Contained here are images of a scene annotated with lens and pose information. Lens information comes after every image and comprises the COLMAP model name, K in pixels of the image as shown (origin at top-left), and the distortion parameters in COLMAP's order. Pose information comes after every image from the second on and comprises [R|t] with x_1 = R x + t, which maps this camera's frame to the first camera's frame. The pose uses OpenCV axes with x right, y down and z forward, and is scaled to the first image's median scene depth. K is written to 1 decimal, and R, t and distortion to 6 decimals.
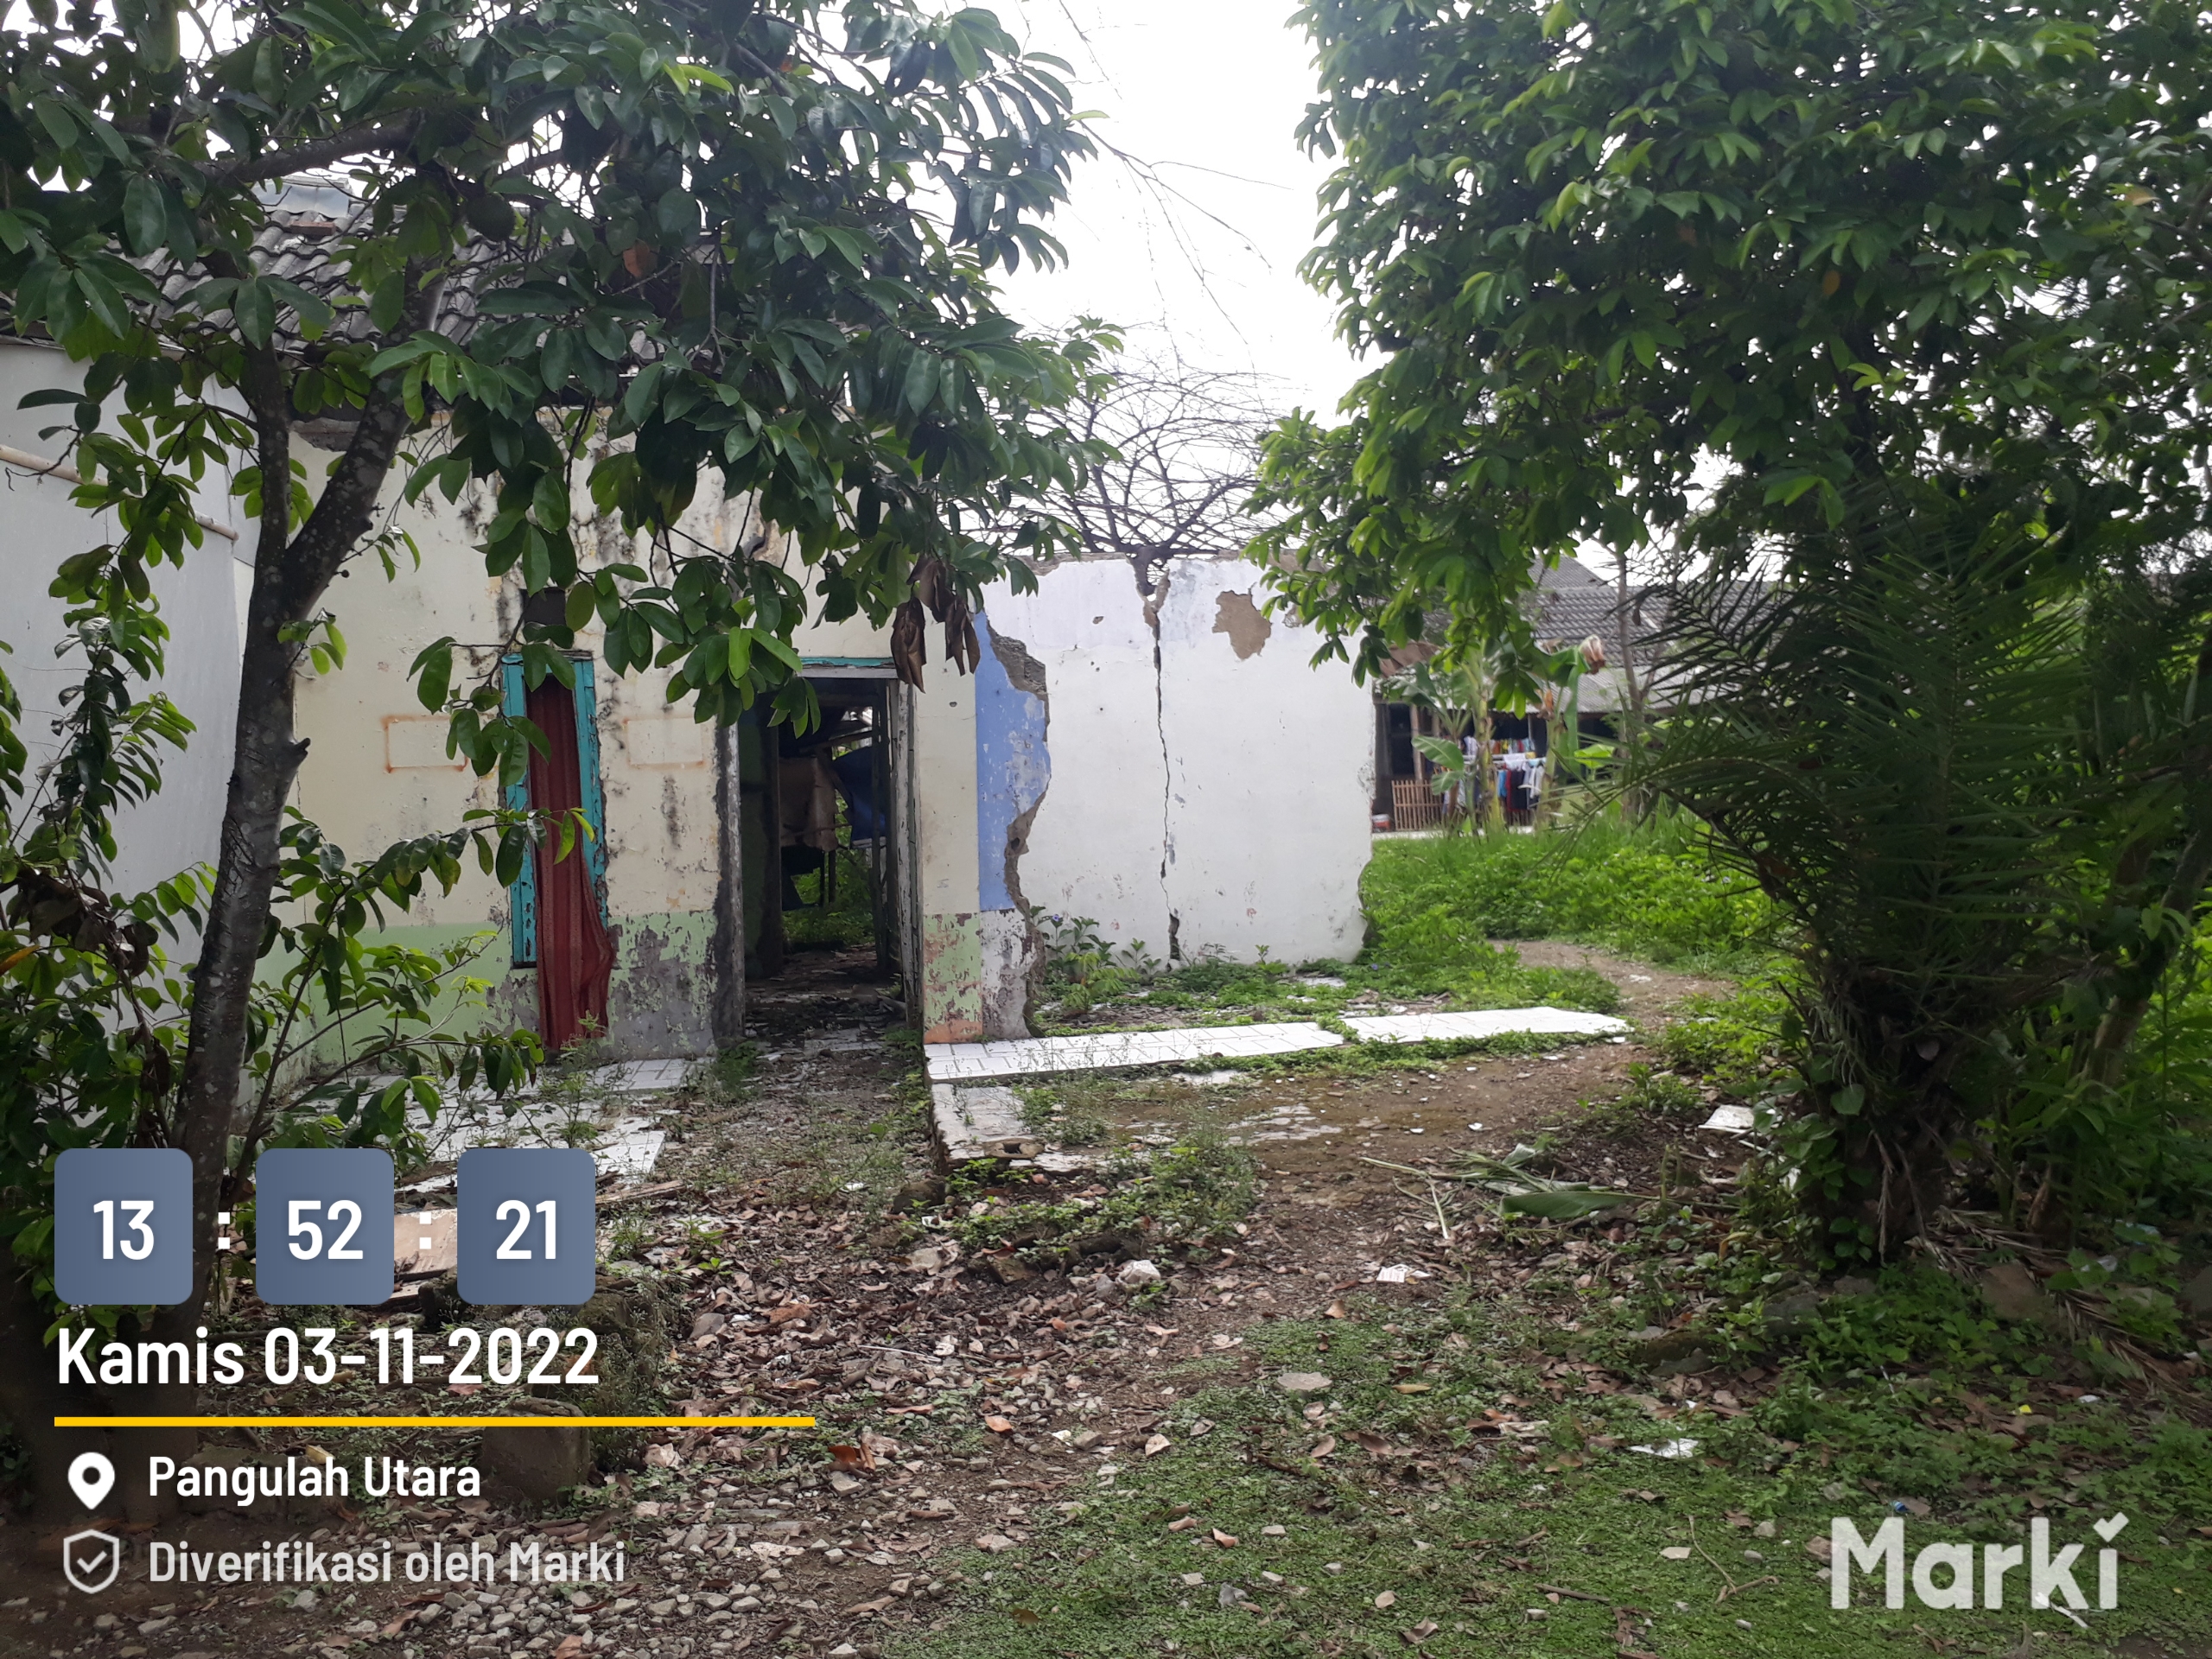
lens RADIAL K [[1796.7, 0, 1173.6], [0, 1796.7, 837.0], [0, 0, 1]] dist [0.067166, -0.150811]
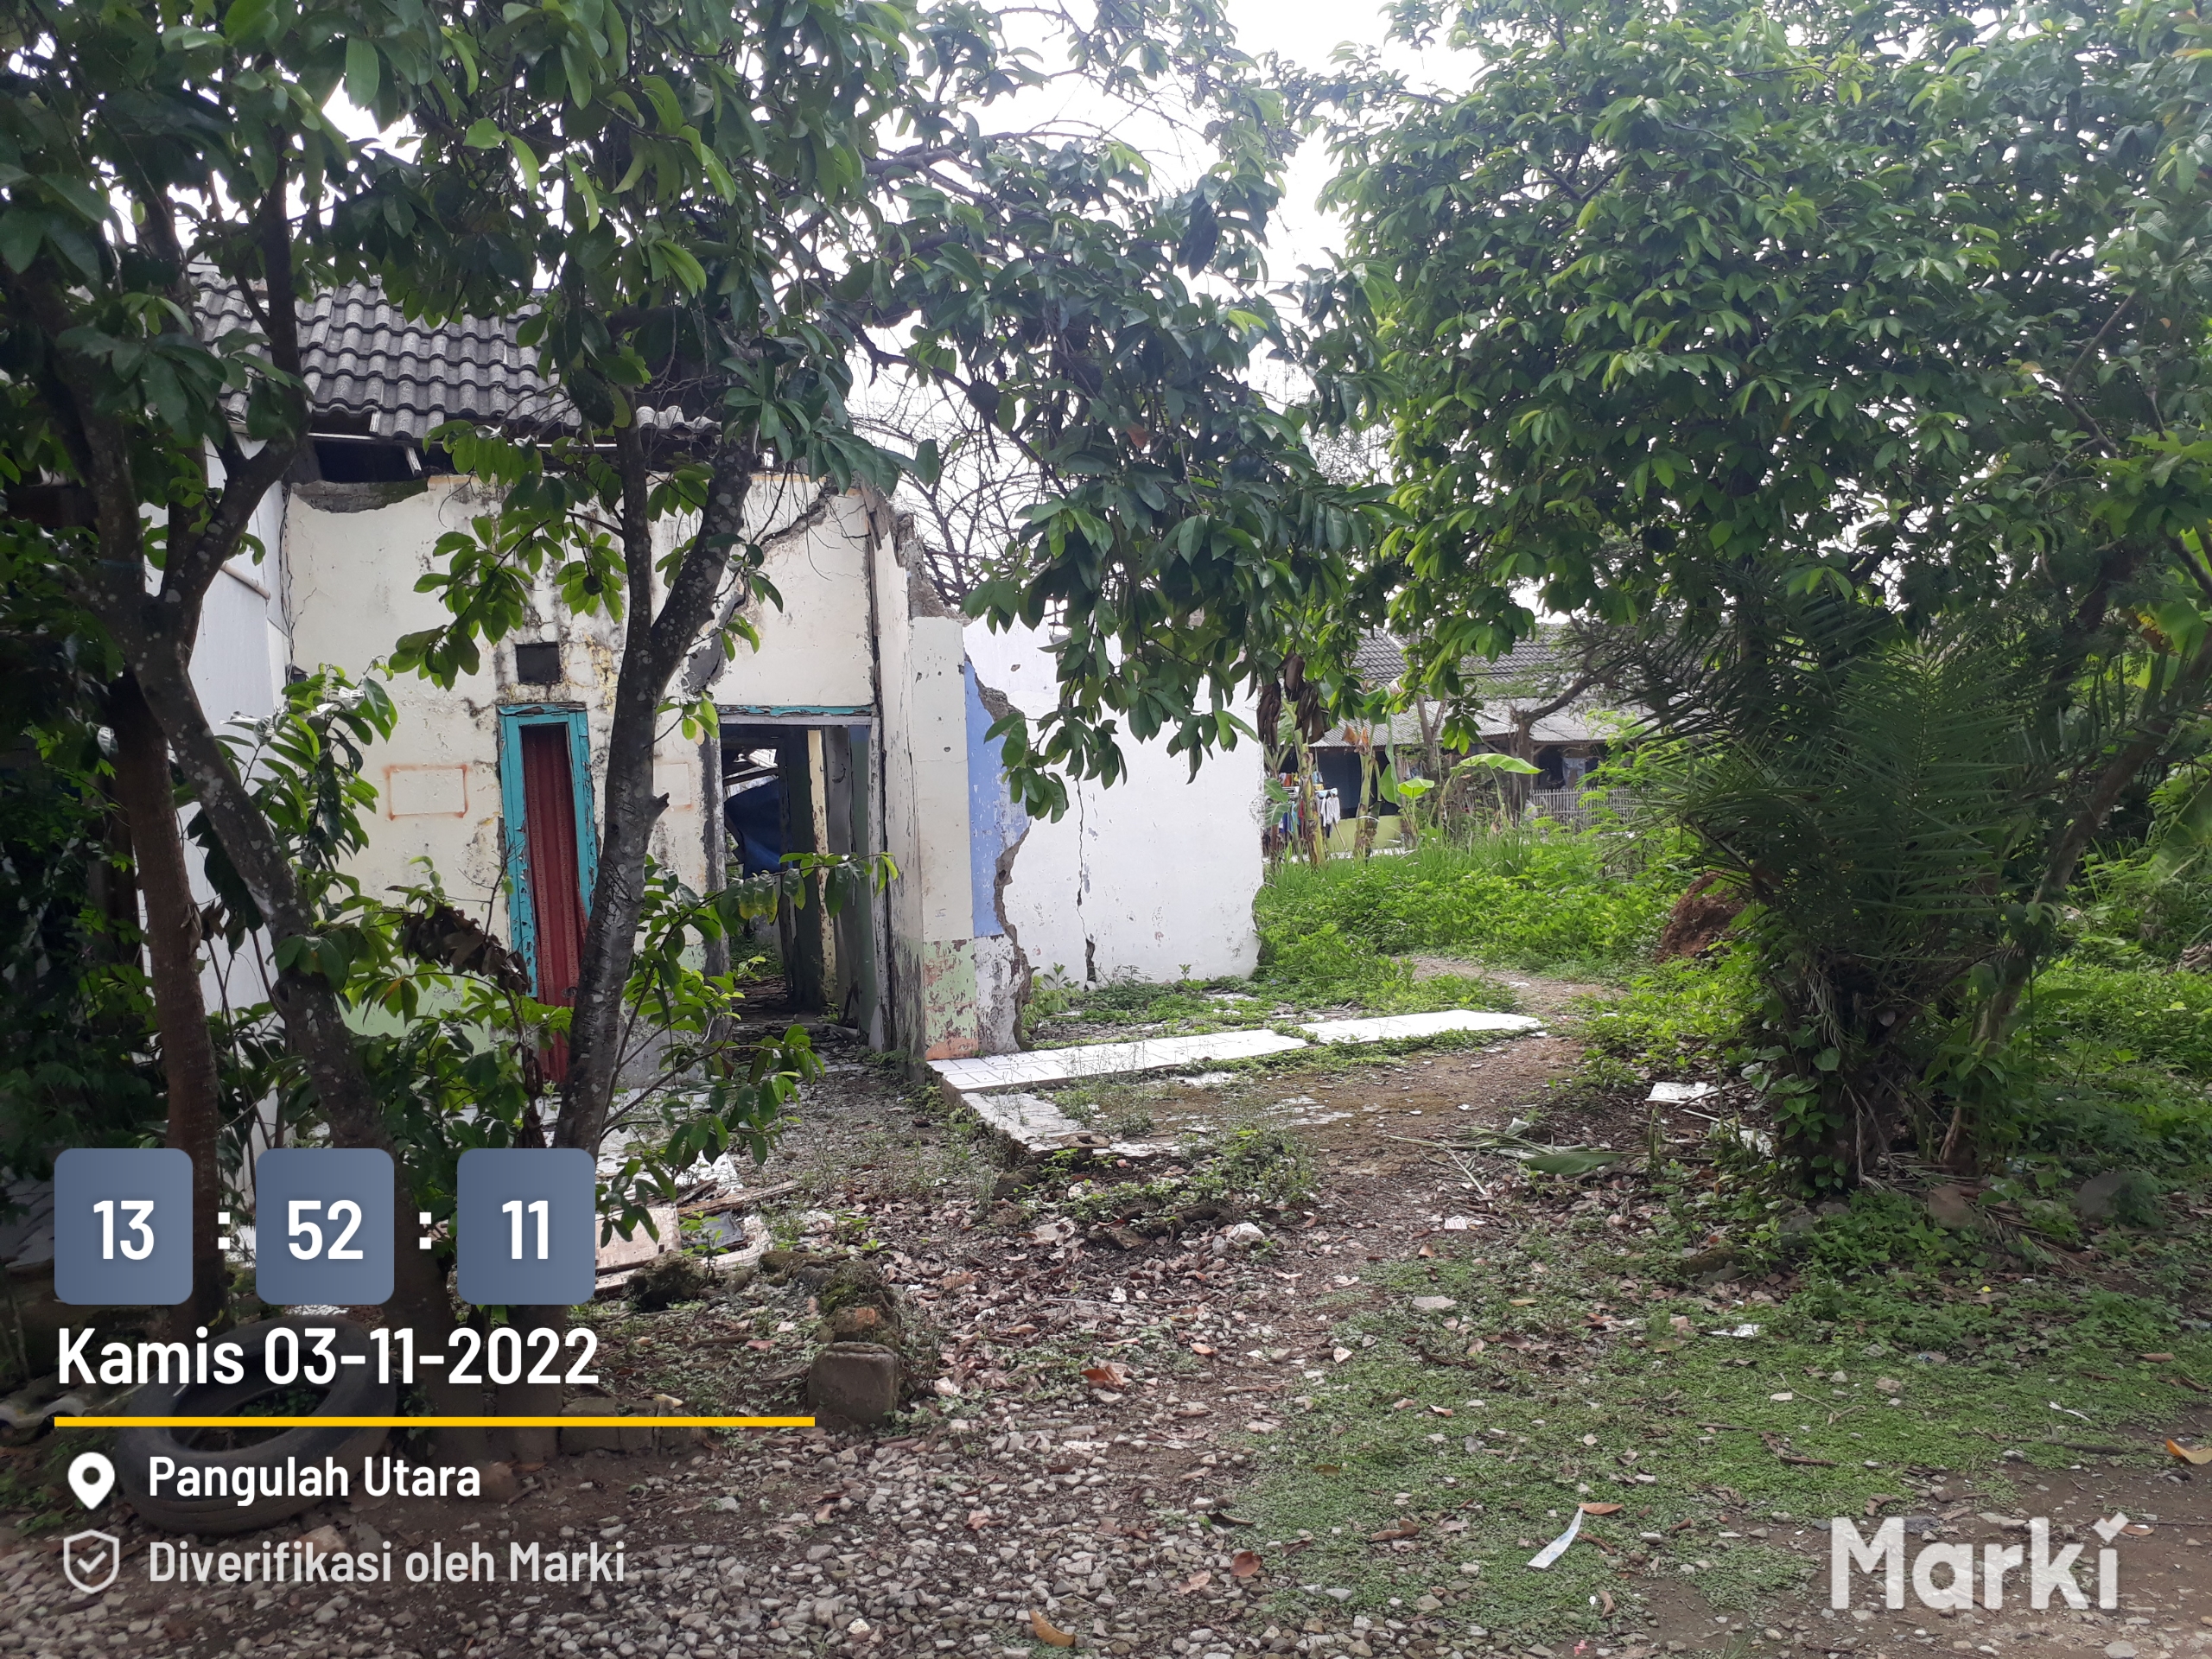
lens RADIAL K [[1796.7, 0, 1173.6], [0, 1796.7, 837.0], [0, 0, 1]] dist [0.067166, -0.150811]
pose [[0.988207, -0.016893, 0.152191, -0.212693], [0.019672, 0.999666, -0.016774, 0.001029], [-0.151857, 0.019570, 0.988209, -0.145483]]
